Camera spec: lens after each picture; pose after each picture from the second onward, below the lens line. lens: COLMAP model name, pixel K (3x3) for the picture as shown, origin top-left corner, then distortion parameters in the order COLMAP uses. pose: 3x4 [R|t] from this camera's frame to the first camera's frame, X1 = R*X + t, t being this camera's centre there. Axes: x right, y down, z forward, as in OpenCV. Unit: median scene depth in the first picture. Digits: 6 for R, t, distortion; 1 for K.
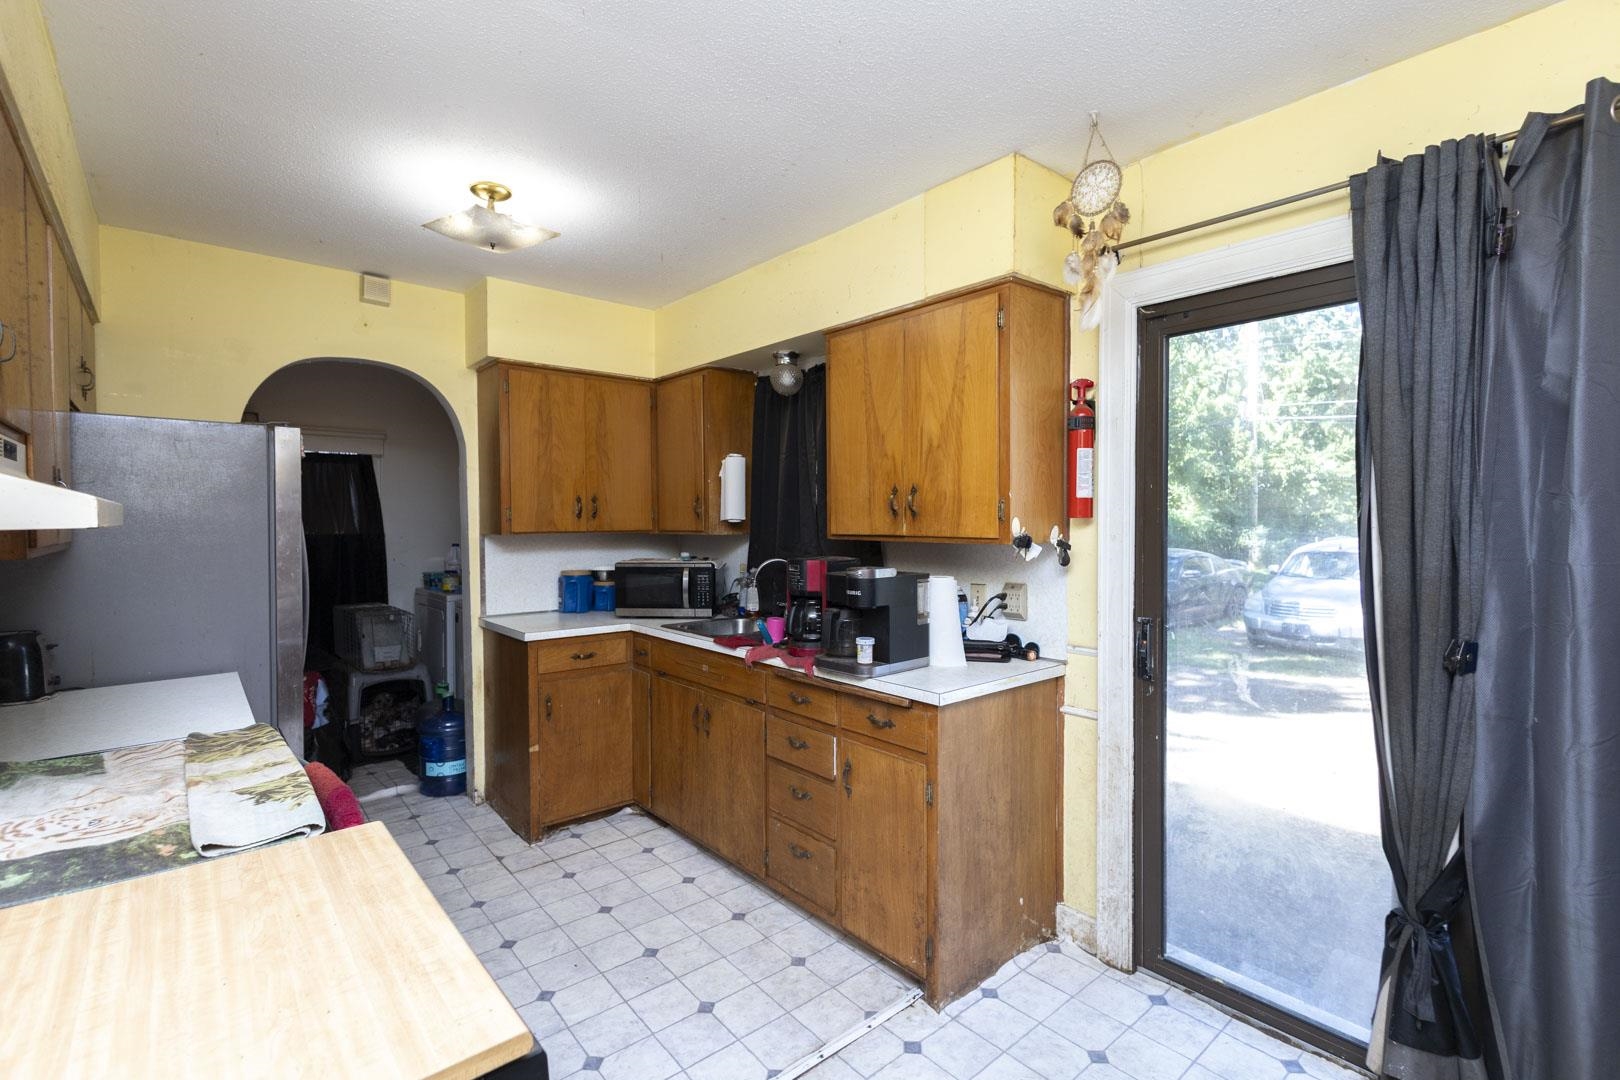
lens RADIAL K [[741.5, 0, 810.6], [0, 741.5, 536.5], [0, 0, 1]] dist [0.007503, -0.001245]
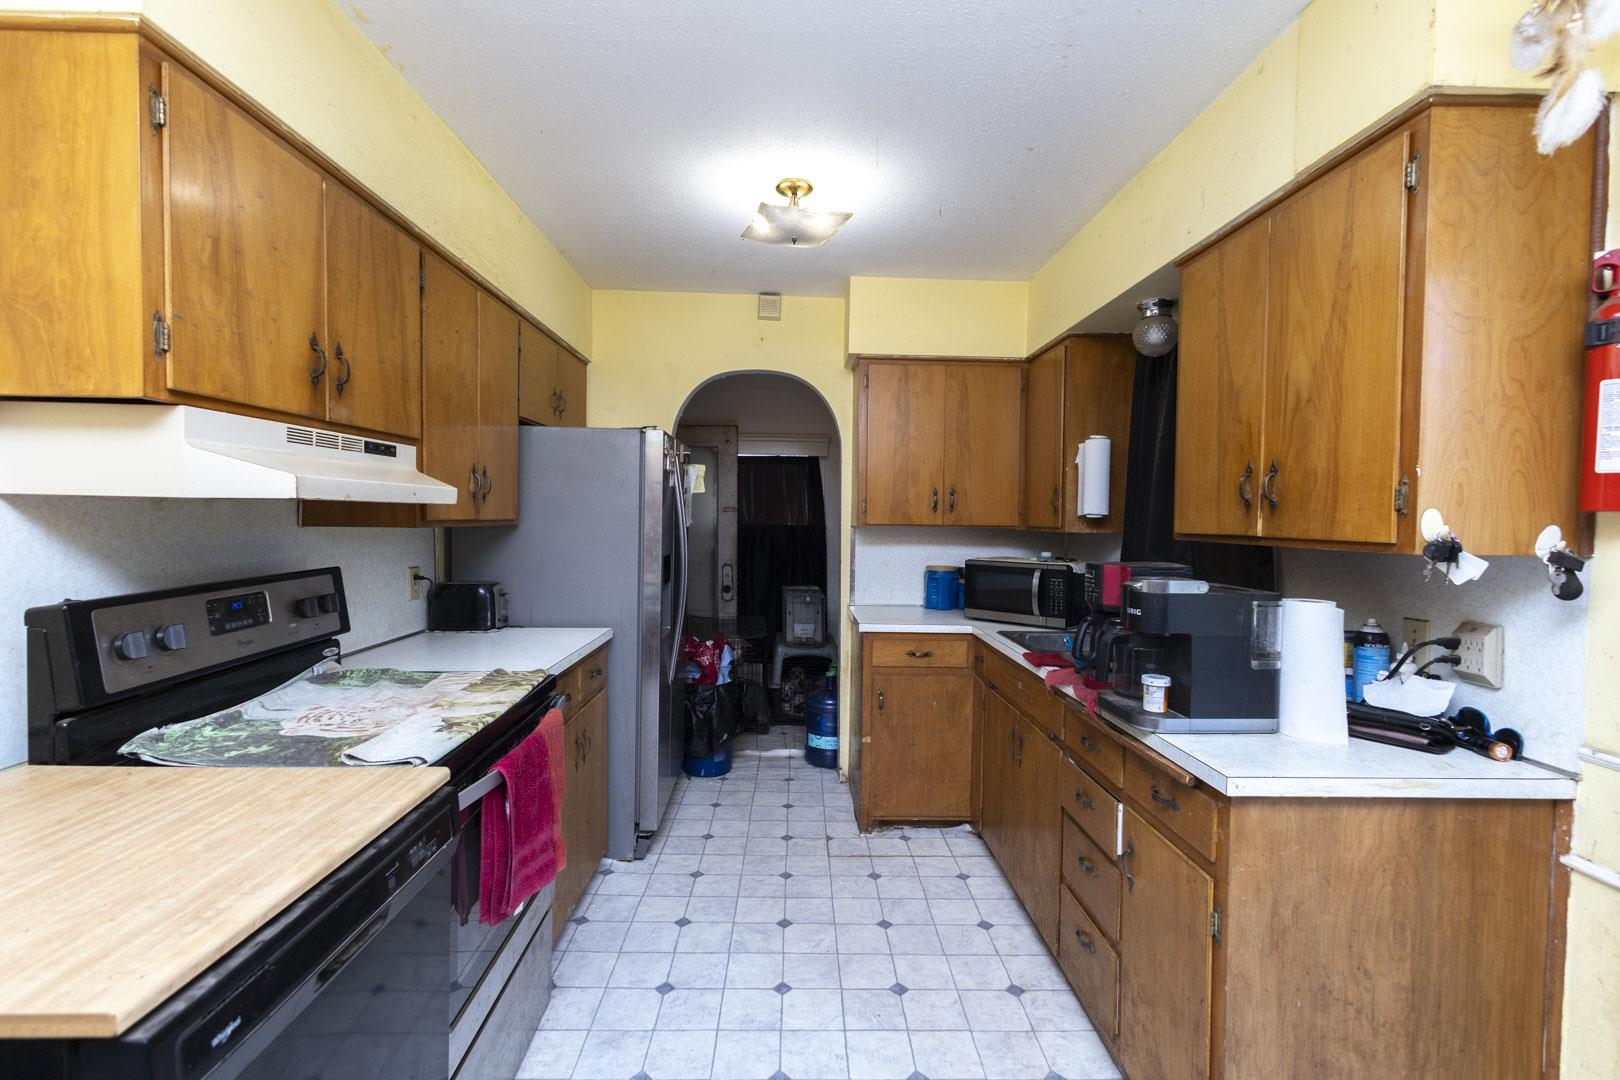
lens RADIAL K [[741.5, 0, 810.6], [0, 741.5, 536.5], [0, 0, 1]] dist [0.007503, -0.001245]
pose [[0.781226, 0.030937, -0.623481, 0.222752], [-0.031595, 0.999451, 0.010003, 0.004976], [0.623448, 0.011884, 0.781774, 0.201070]]
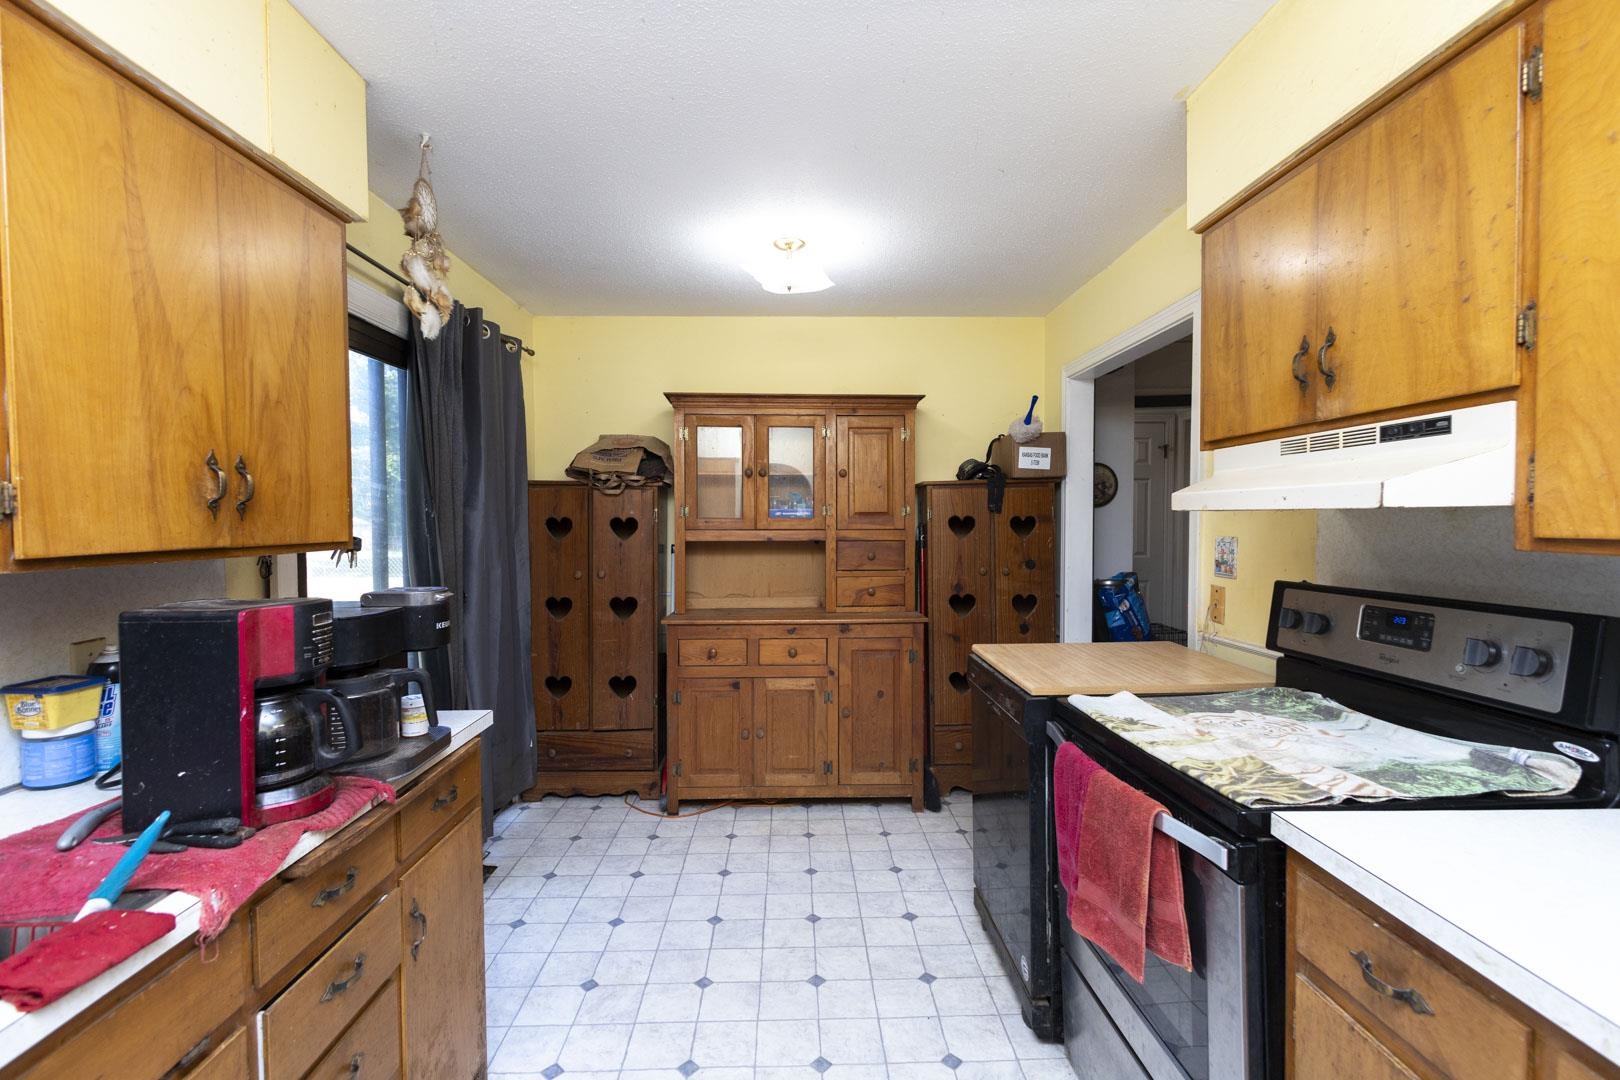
lens RADIAL K [[741.5, 0, 810.6], [0, 741.5, 536.5], [0, 0, 1]] dist [0.007503, -0.001245]
pose [[-0.778567, -0.006521, 0.627527, -0.531233], [0.027705, 0.998614, 0.044750, -0.020804], [-0.626949, 0.052226, -0.777308, 1.118500]]
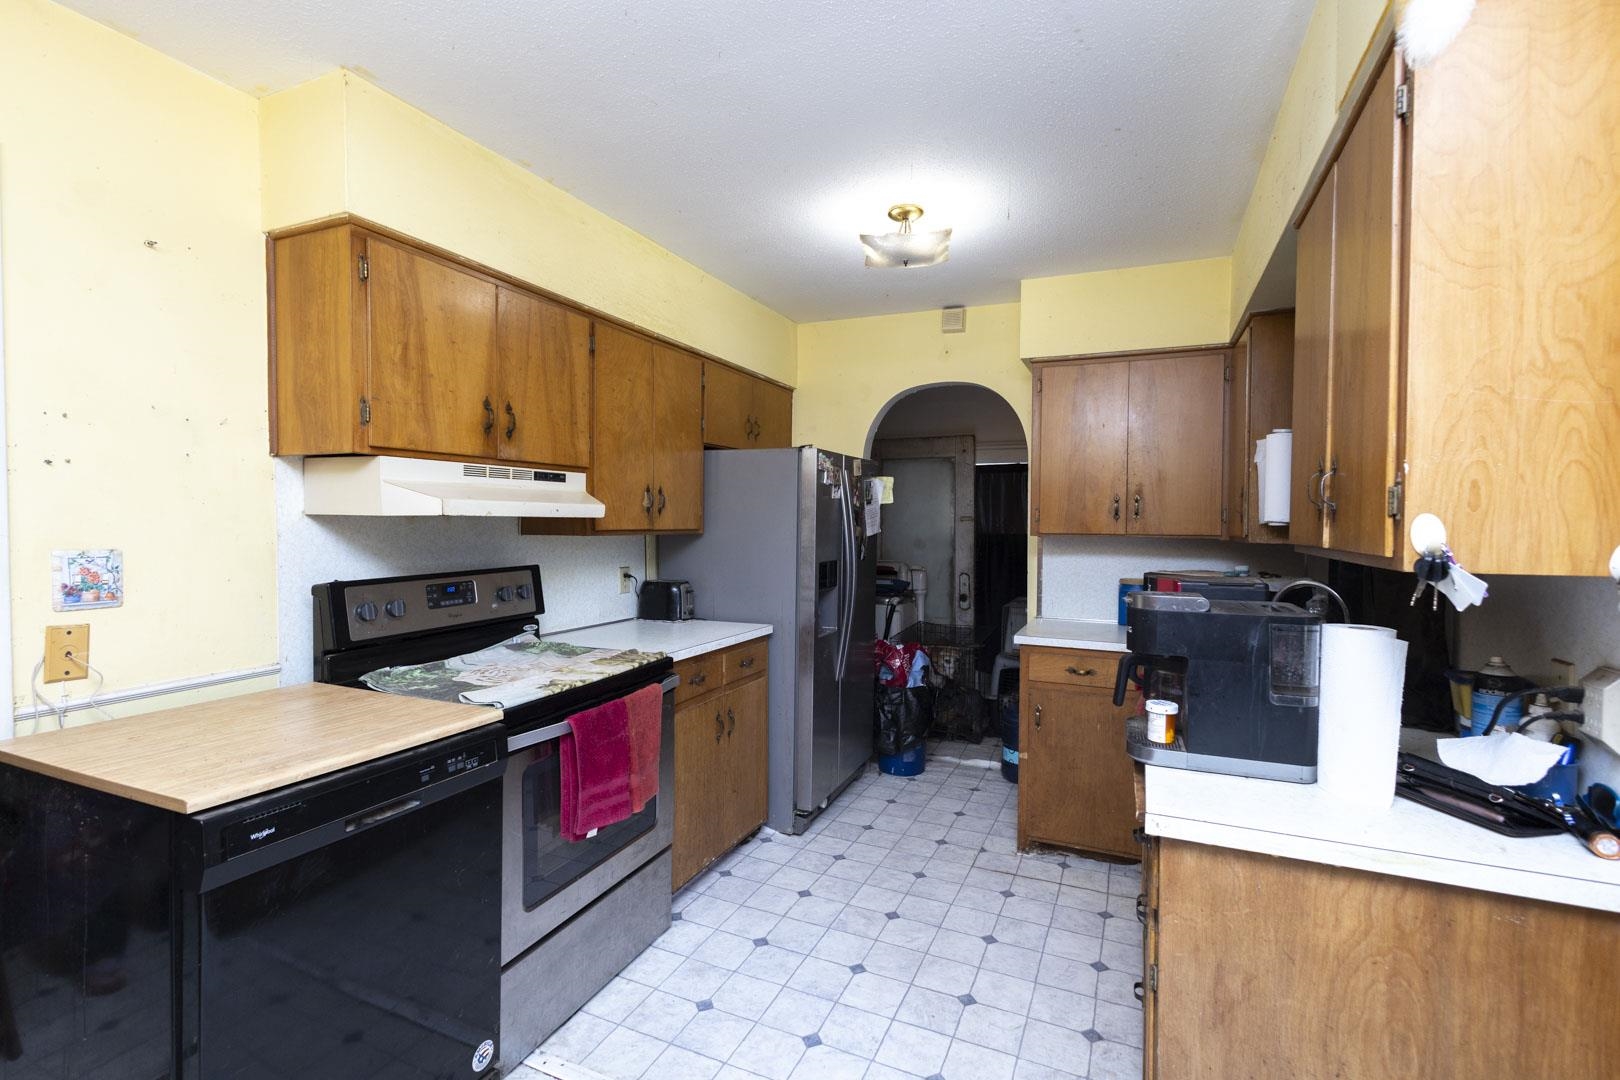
lens RADIAL K [[741.5, 0, 810.6], [0, 741.5, 536.5], [0, 0, 1]] dist [0.007503, -0.001245]
pose [[0.435697, 0.024738, -0.899753, 0.450329], [-0.031746, 0.999423, 0.012106, -0.004333], [0.899533, 0.023289, 0.436231, 0.384530]]
